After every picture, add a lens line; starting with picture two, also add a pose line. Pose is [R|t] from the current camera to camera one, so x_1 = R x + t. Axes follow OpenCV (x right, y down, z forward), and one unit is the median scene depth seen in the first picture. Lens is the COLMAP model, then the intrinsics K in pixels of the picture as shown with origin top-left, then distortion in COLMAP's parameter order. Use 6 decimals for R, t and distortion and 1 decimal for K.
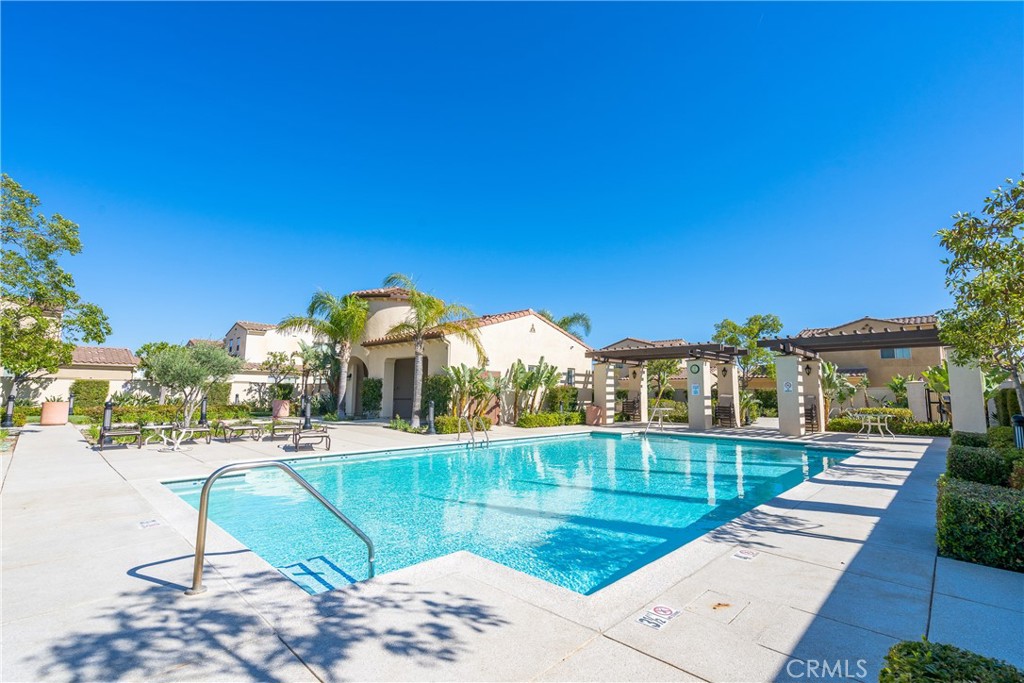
lens RADIAL K [[463.0, 0, 512.0], [0, 463.0, 341.5], [0, 0, 1]] dist [0.004339, 0.000477]
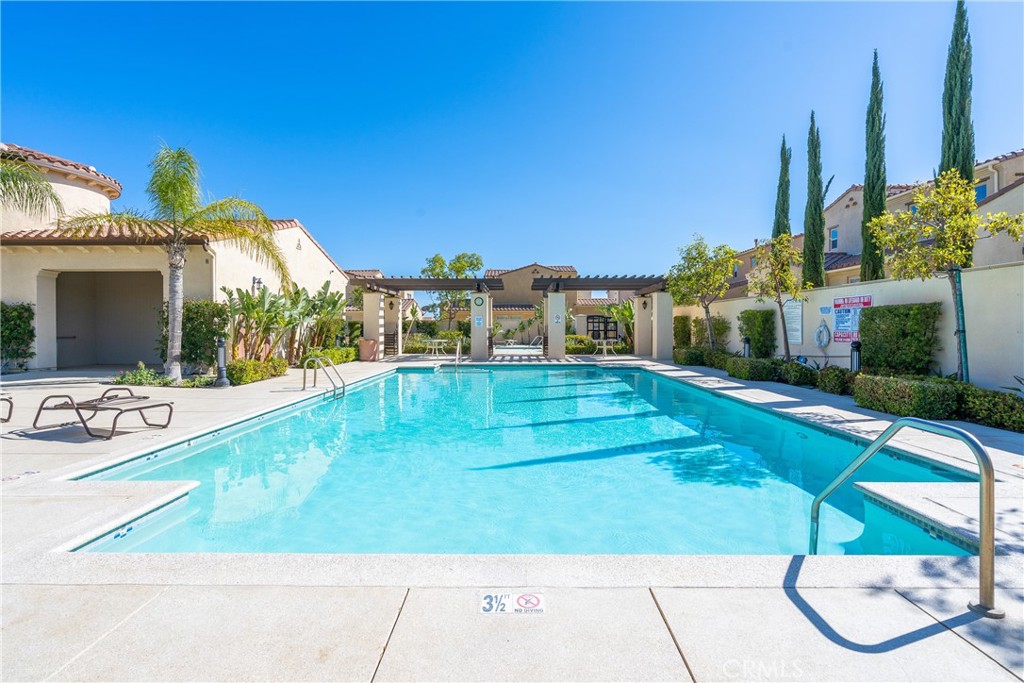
lens RADIAL K [[476.5, 0, 508.8], [0, 476.5, 327.9], [0, 0, 1]] dist [0.001060, -0.000069]
pose [[0.729313, -0.011572, 0.684083, -0.257517], [-0.068058, 0.993671, 0.089367, 0.016303], [-0.680787, -0.111734, 0.723909, 0.157474]]
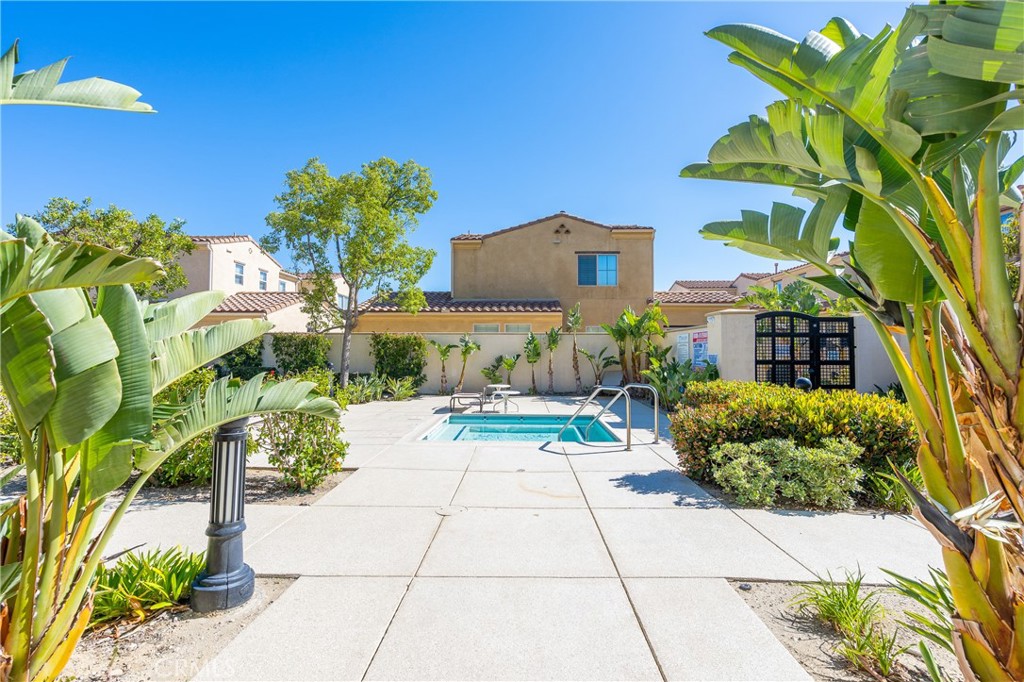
lens RADIAL K [[463.0, 0, 512.0], [0, 463.0, 341.0], [0, 0, 1]] dist [0.004339, 0.000477]
pose [[0.737064, 0.013710, 0.675684, 0.516035], [-0.074443, 0.995357, 0.061009, 0.116188], [-0.671711, -0.095268, 0.734662, 0.936890]]
